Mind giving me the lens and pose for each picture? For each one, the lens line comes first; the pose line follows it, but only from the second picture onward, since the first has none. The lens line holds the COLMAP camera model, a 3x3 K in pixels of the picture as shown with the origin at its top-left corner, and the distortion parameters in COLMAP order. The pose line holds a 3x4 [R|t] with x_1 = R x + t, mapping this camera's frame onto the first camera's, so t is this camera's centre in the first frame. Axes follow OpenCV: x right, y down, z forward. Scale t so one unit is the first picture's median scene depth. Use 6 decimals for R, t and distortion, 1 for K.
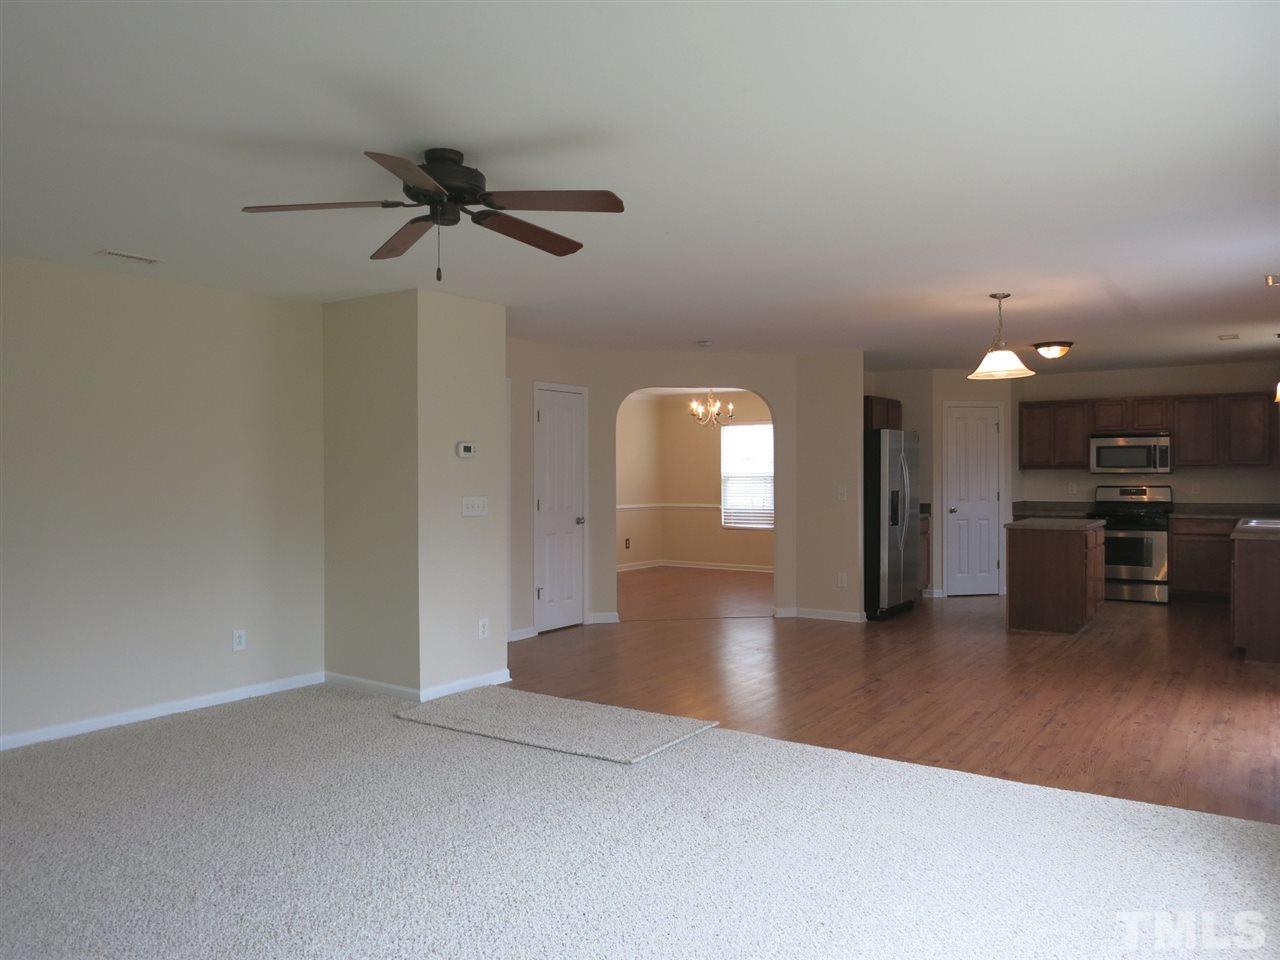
lens RADIAL K [[924.7, 0, 633.4], [0, 924.7, 482.0], [0, 0, 1]] dist [-0.048617, 0.003020]
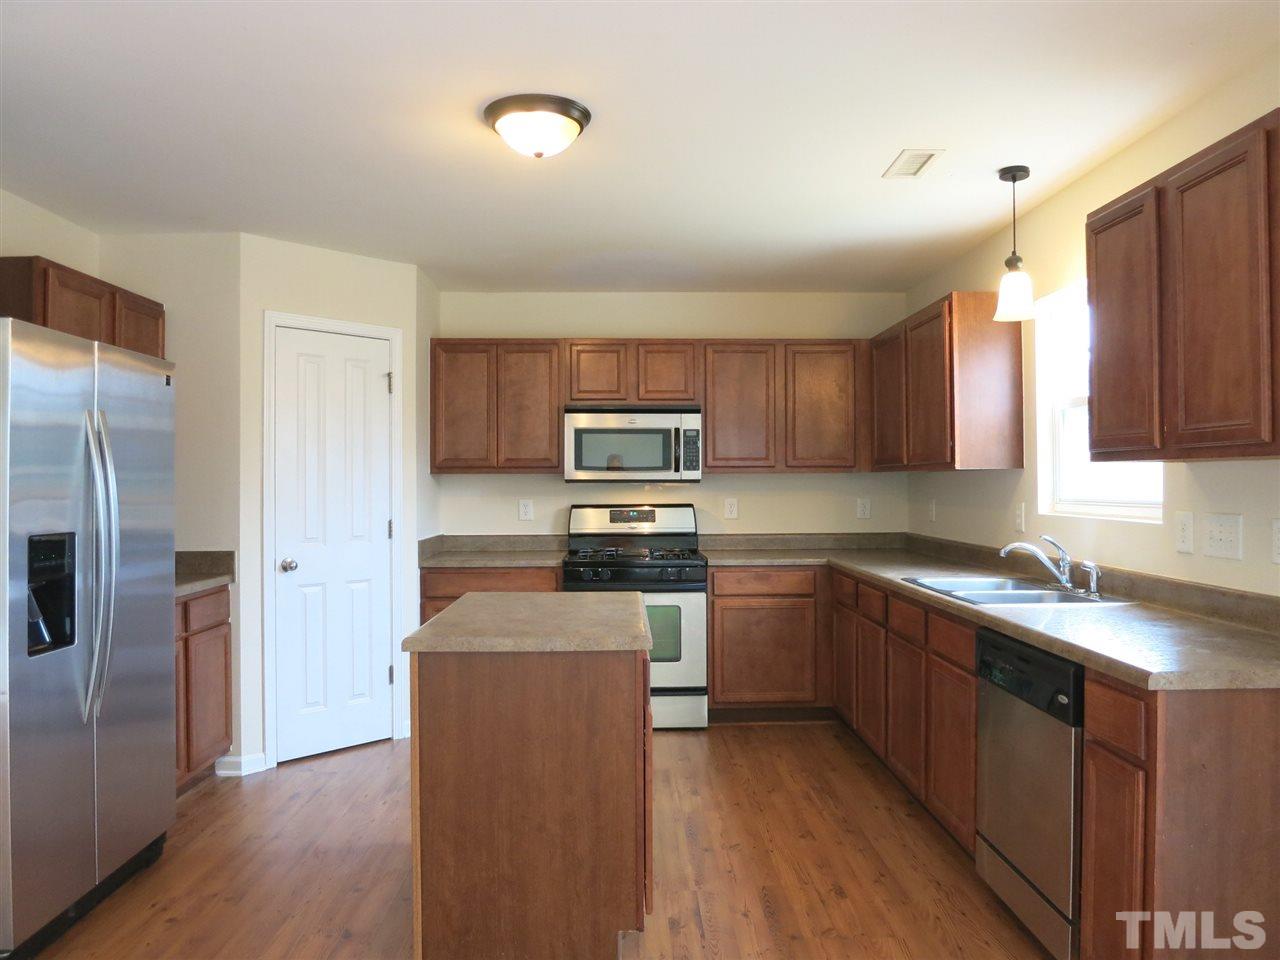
lens RADIAL K [[924.7, 0, 633.4], [0, 924.7, 482.0], [0, 0, 1]] dist [-0.048617, 0.003020]
pose [[0.807385, 0.004460, 0.590008, 0.229853], [0.003948, 0.999908, -0.012961, -0.002146], [-0.590012, 0.012794, 0.807293, 0.570813]]
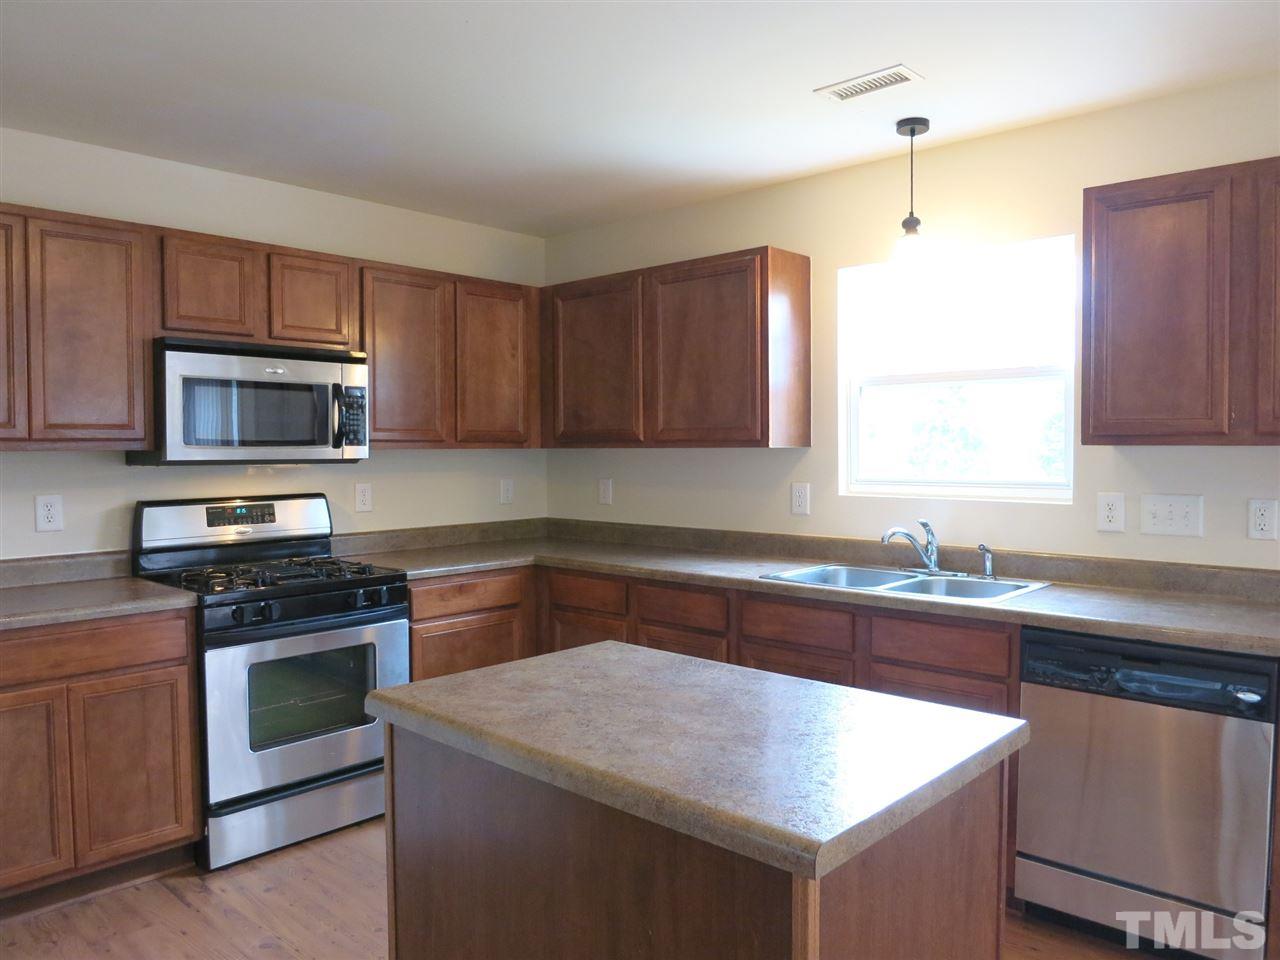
lens RADIAL K [[924.7, 0, 633.4], [0, 924.7, 482.0], [0, 0, 1]] dist [-0.048617, 0.003020]
pose [[0.132096, -0.029554, 0.990796, 0.219308], [0.013838, 0.999513, 0.027970, -0.009982], [-0.991140, 0.010016, 0.132441, 0.823438]]
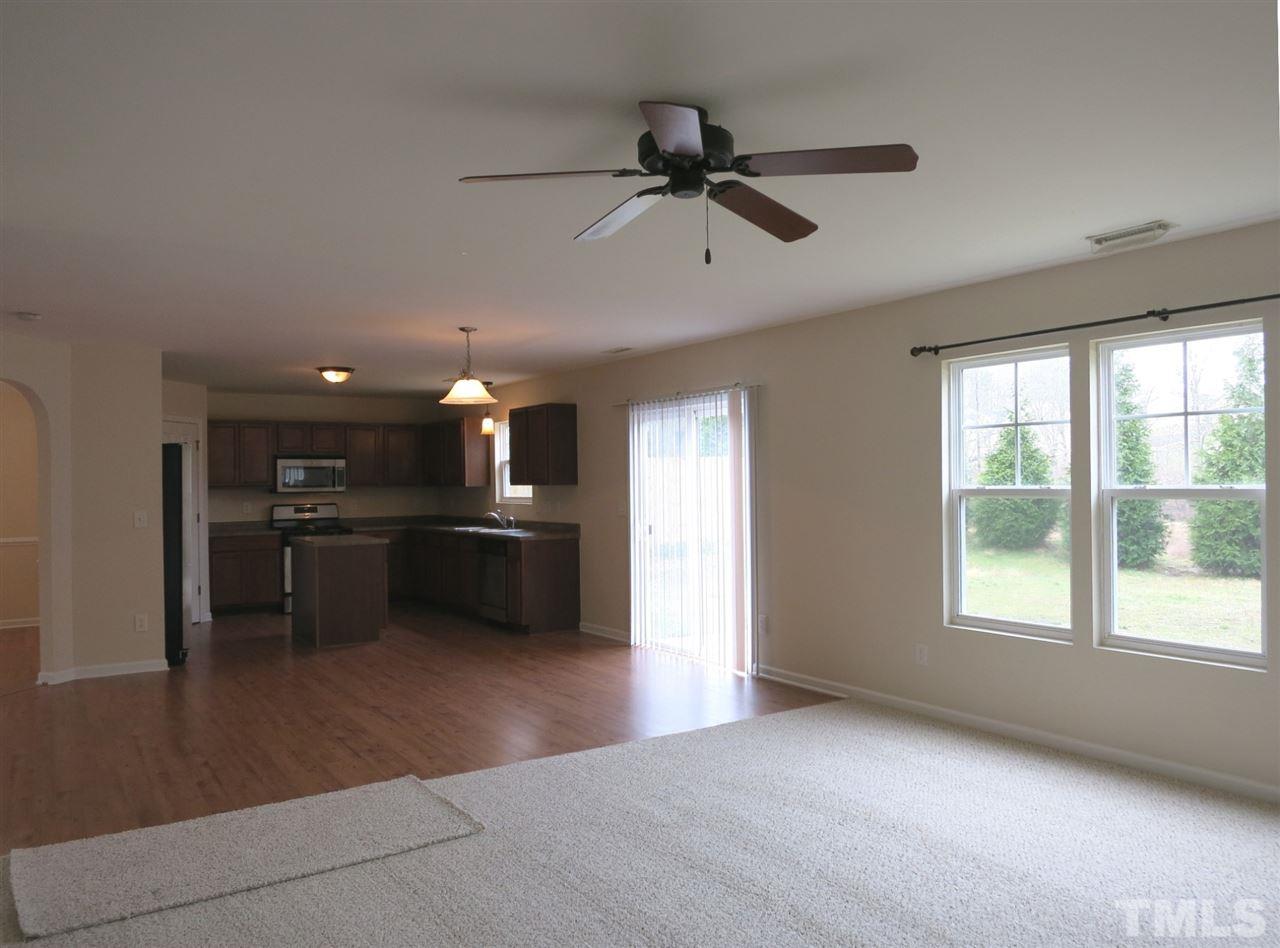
lens RADIAL K [[920.9, 0, 640.0], [0, 920.9, 474.0], [0, 0, 1]] dist [-0.056293, -0.000692]
pose [[0.362284, 0.012687, 0.931981, -0.326043], [0.020474, 0.999558, -0.021566, 0.000041], [-0.931843, 0.026894, 0.361864, 0.246371]]
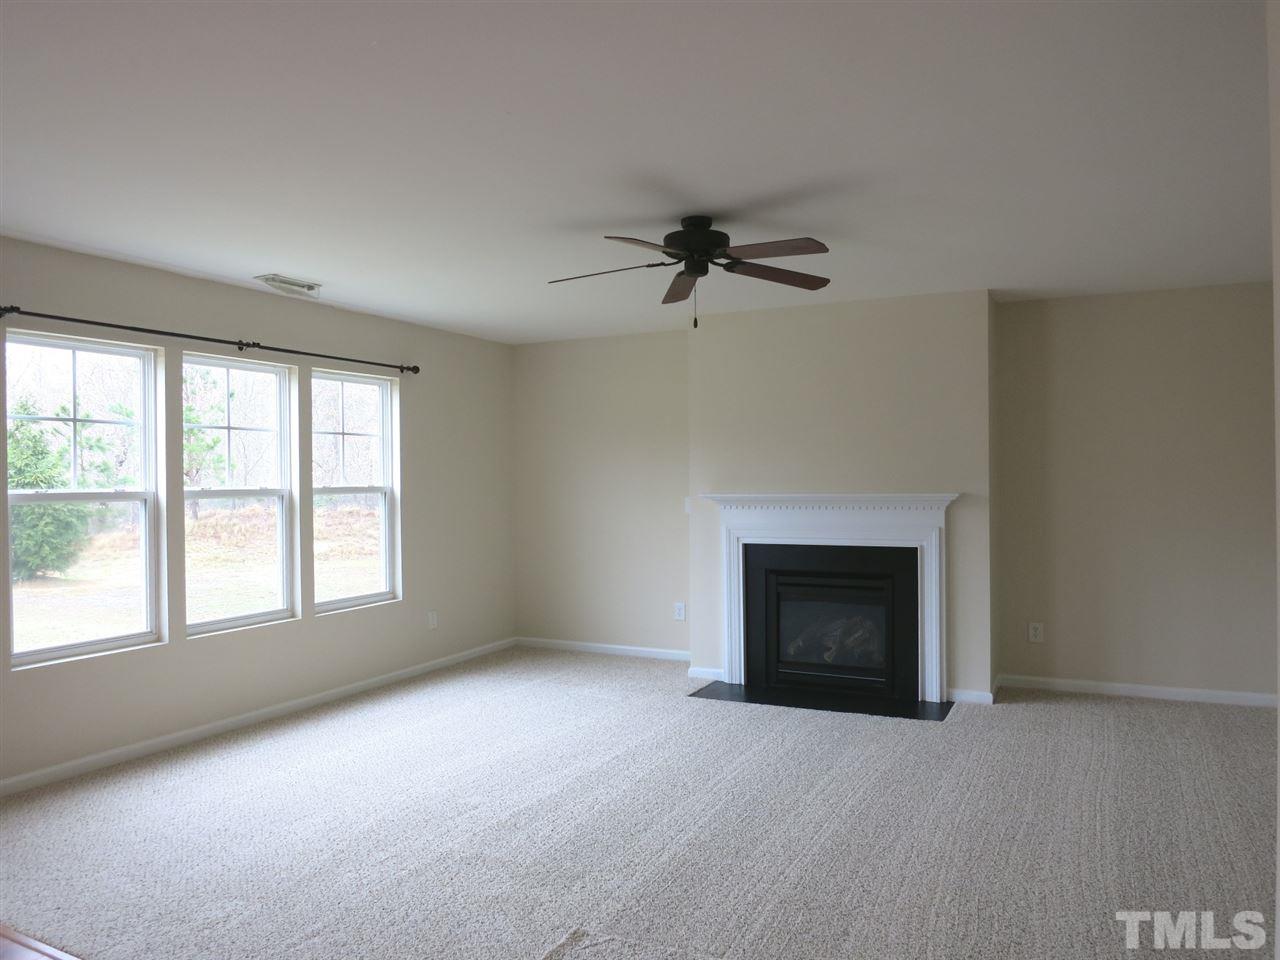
lens RADIAL K [[924.7, 0, 633.4], [0, 924.7, 482.0], [0, 0, 1]] dist [-0.048617, 0.003020]
pose [[-0.987845, 0.017195, -0.154487, 0.025986], [0.013802, 0.999640, 0.023011, -0.010387], [0.154827, 0.020599, -0.987727, 0.728050]]
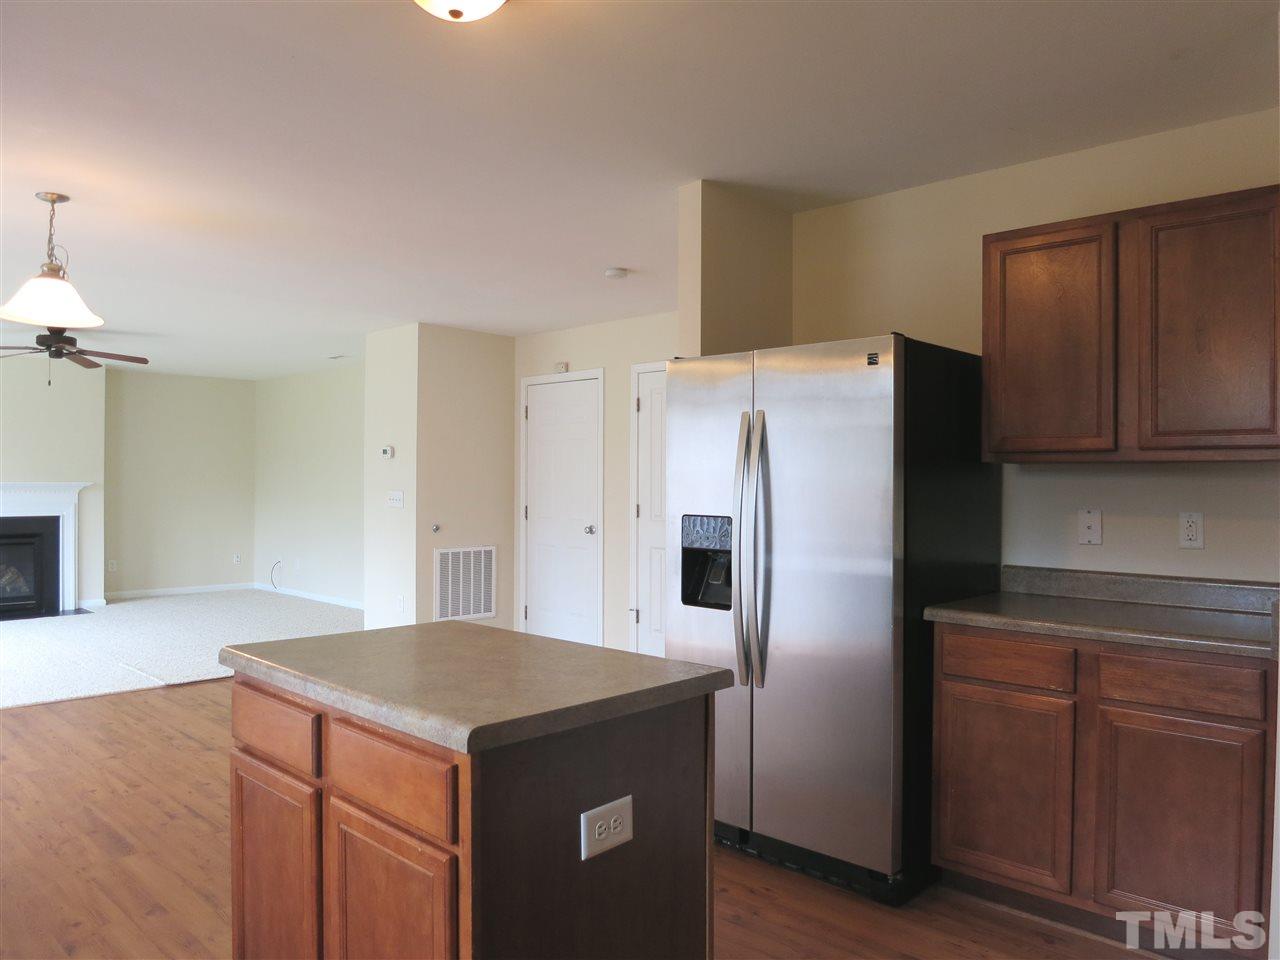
lens RADIAL K [[924.7, 0, 633.4], [0, 924.7, 482.0], [0, 0, 1]] dist [-0.048617, 0.003020]
pose [[-0.155257, 0.005290, -0.987860, 0.594449], [-0.017517, 0.999814, 0.008107, -0.006179], [0.987719, 0.018563, -0.155136, 0.911970]]
